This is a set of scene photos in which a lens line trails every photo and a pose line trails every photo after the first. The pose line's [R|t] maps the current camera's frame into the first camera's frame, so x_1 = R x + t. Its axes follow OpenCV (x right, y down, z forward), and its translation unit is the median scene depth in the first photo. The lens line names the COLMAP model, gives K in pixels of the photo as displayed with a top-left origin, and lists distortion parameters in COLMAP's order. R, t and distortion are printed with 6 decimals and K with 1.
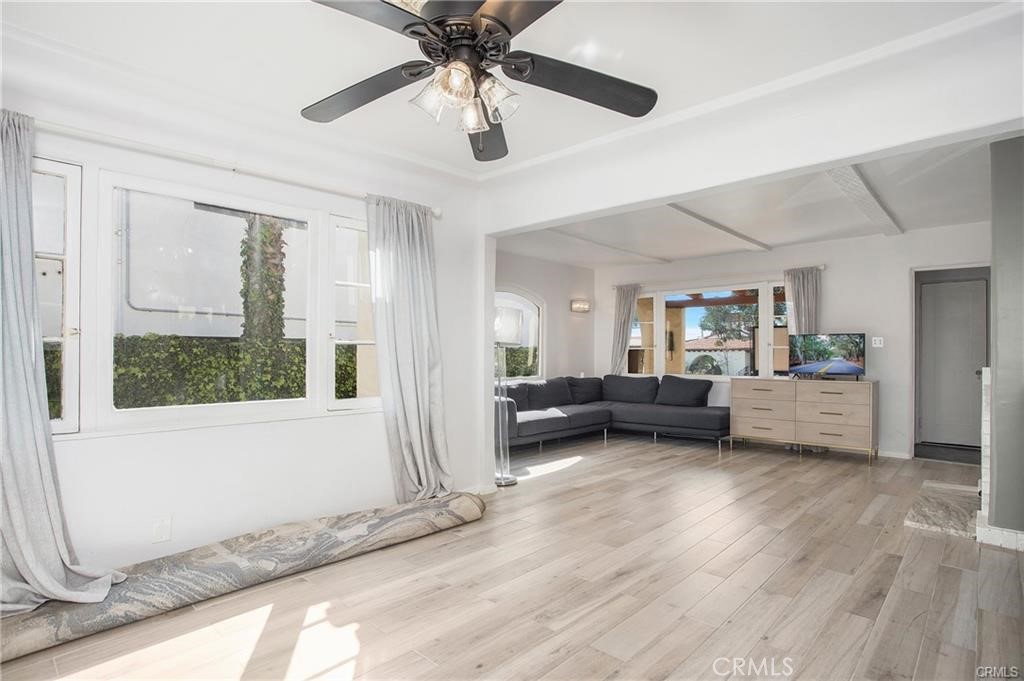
lens RADIAL K [[567.5, 0, 513.7], [0, 567.5, 359.9], [0, 0, 1]] dist [-0.001128, -0.000022]
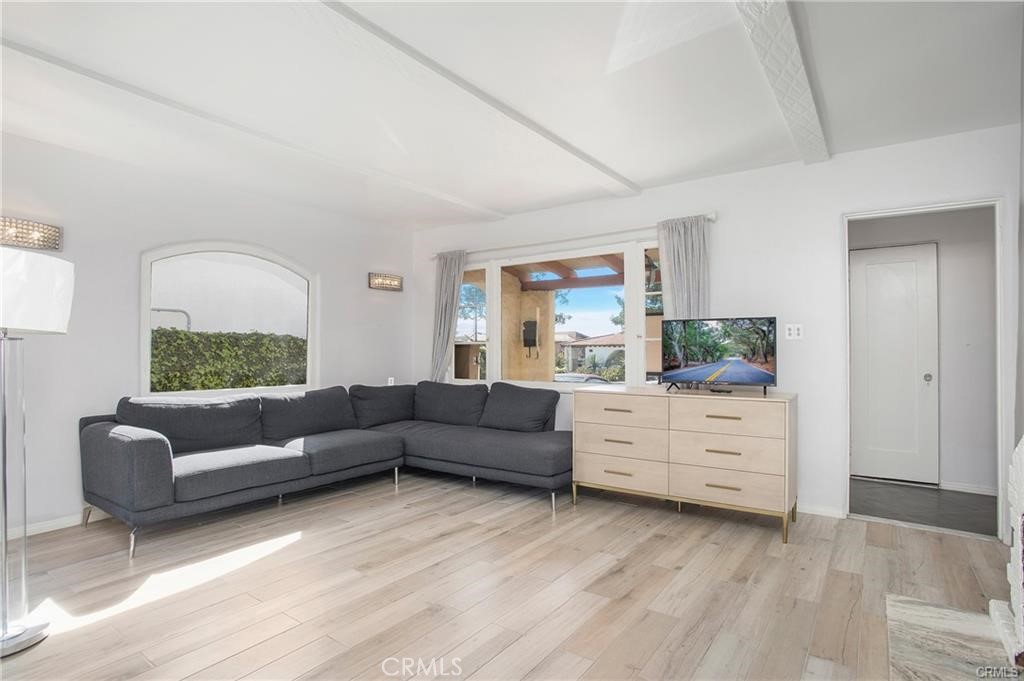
lens RADIAL K [[534.7, 0, 512.0], [0, 534.7, 340.5], [0, 0, 1]] dist [-0.024969, -0.000061]
pose [[0.996306, -0.000359, 0.085870, 0.264215], [0.002675, 0.999636, -0.026852, -0.006349], [-0.085829, 0.026982, 0.995944, 0.418900]]
